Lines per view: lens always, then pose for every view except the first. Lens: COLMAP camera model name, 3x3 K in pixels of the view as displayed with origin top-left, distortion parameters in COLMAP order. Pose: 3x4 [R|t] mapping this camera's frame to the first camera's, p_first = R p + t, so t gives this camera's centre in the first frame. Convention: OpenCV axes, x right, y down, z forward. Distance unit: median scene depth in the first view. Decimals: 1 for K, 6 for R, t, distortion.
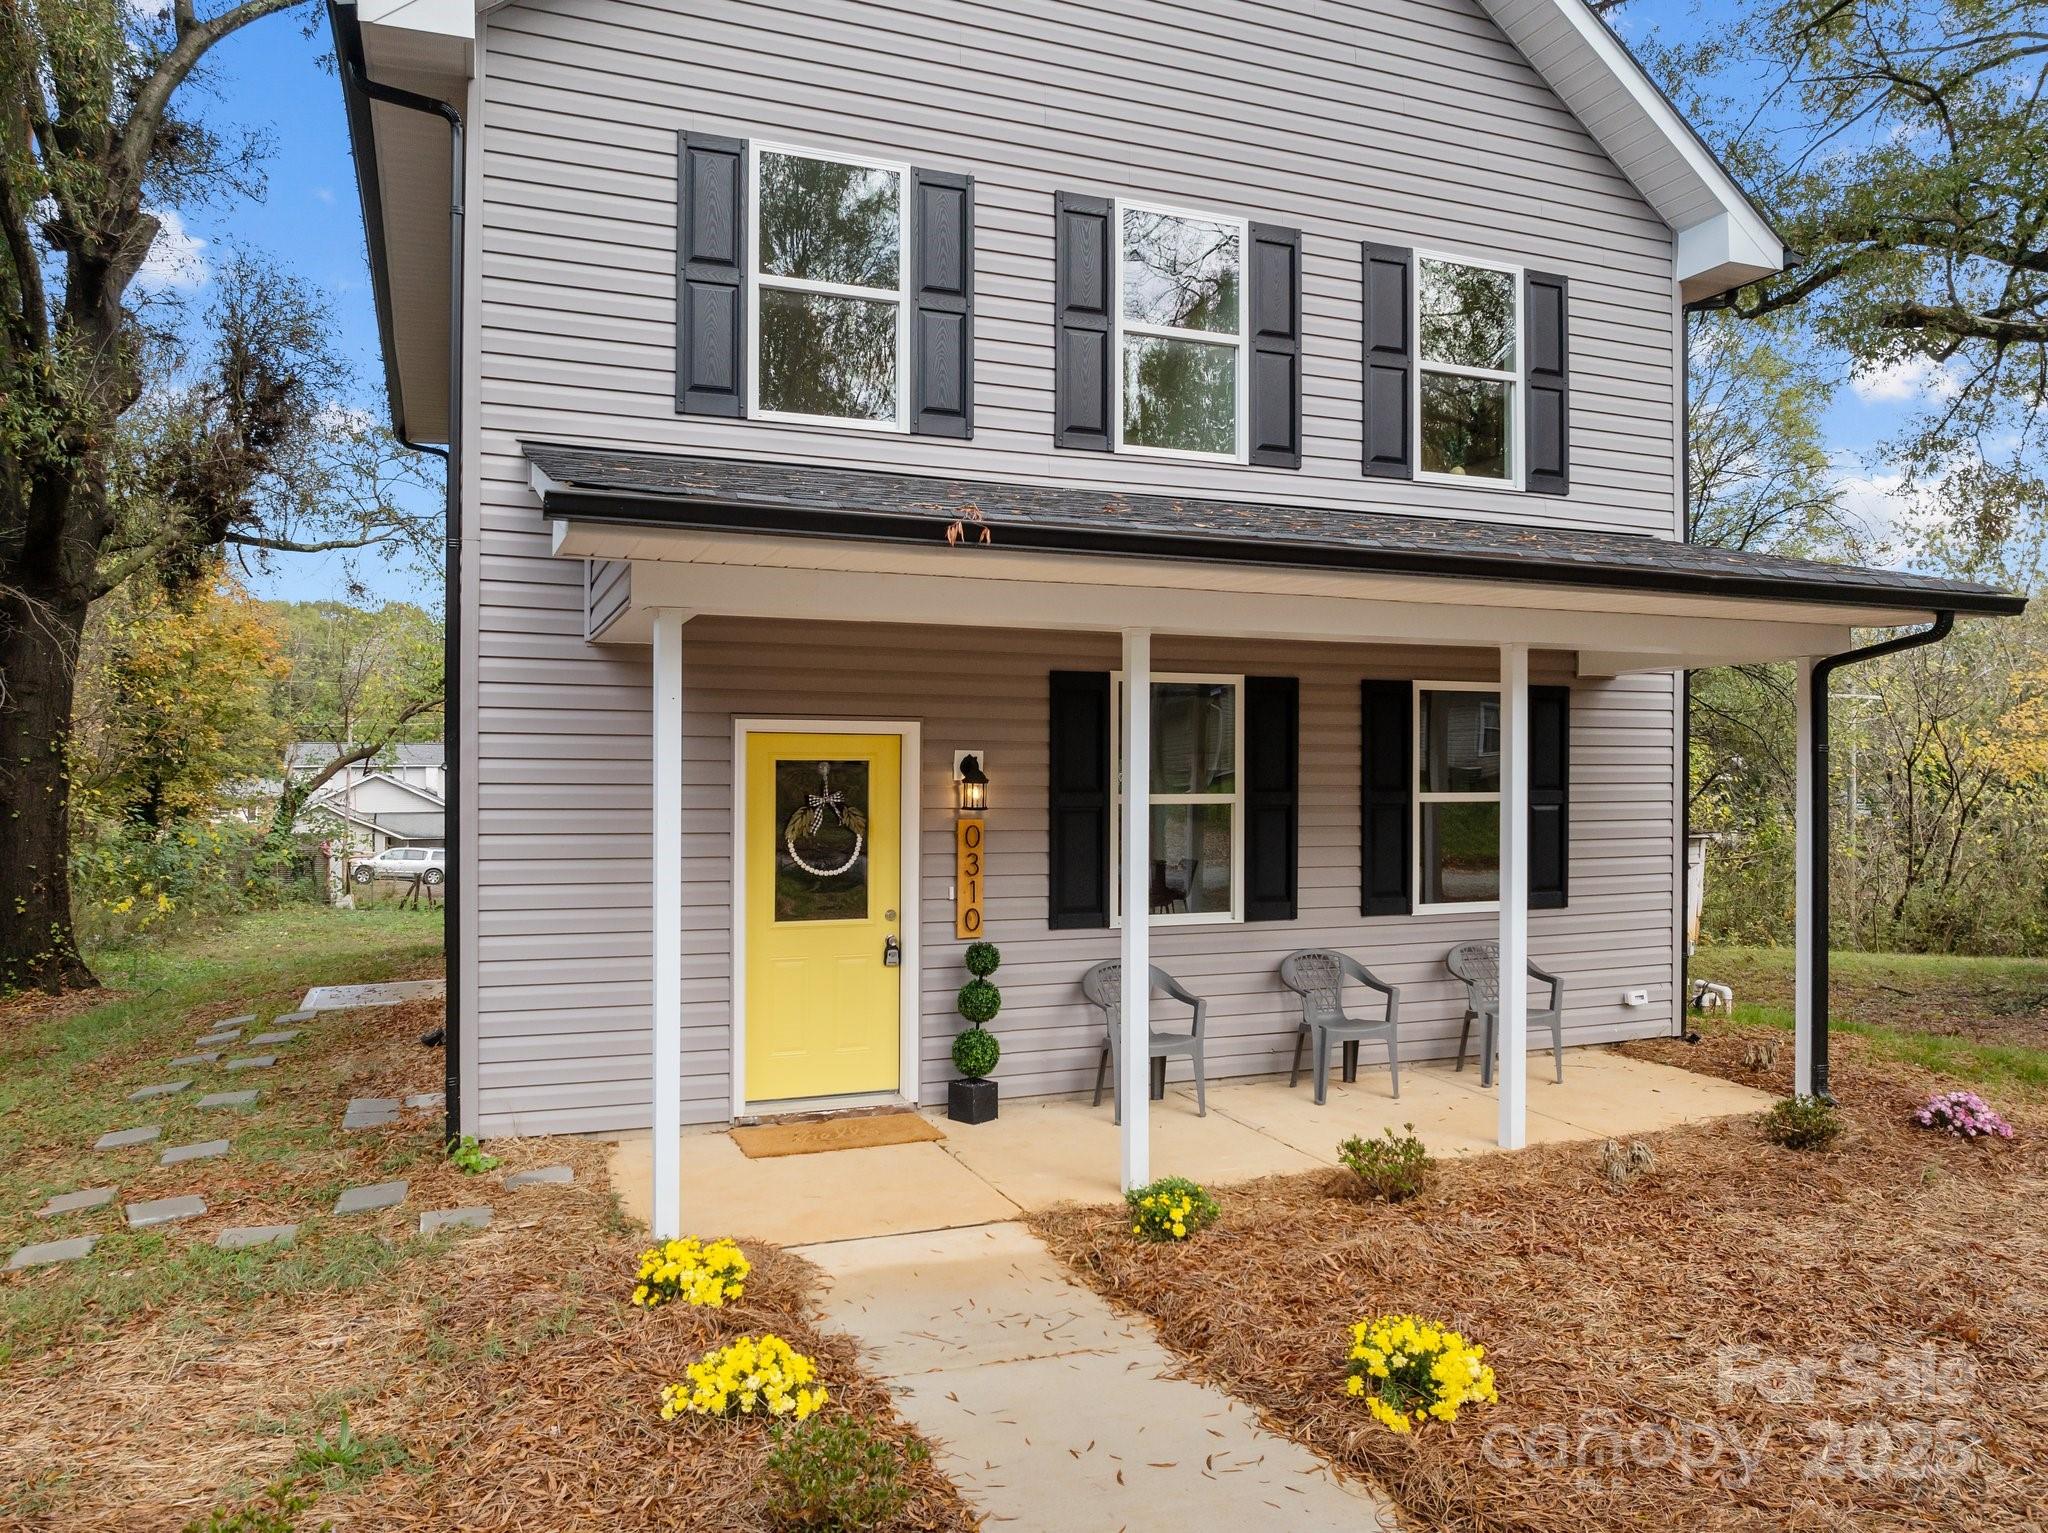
lens RADIAL K [[1423.8, 0, 1025.1], [0, 1423.8, 766.4], [0, 0, 1]] dist [-0.023918, 0.001072]
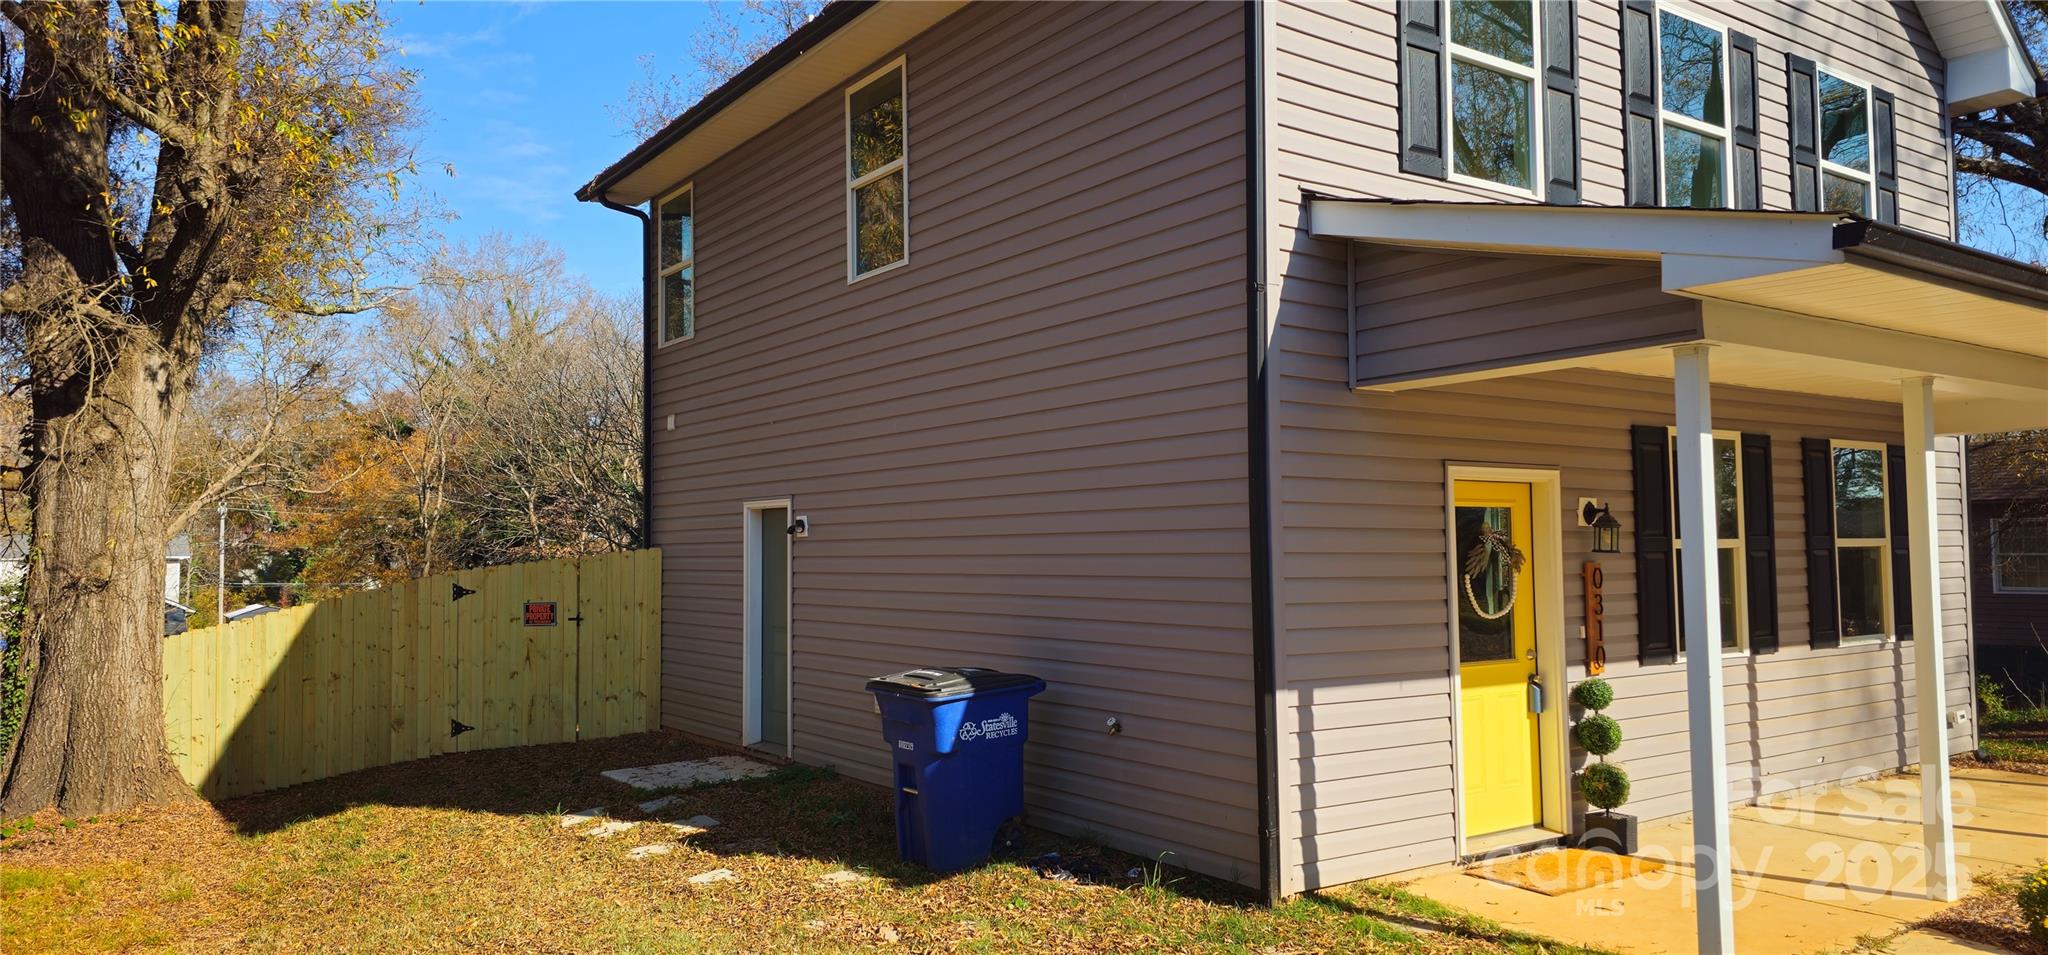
lens RADIAL K [[1387.8, 0, 1020.3], [0, 1387.8, 465.1], [0, 0, 1]] dist [0.003467, 0.000383]
pose [[0.972336, 0.003473, 0.233559, -0.696264], [0.009915, 0.998375, -0.056124, 0.018268], [-0.233374, 0.056887, 0.970722, 0.085980]]
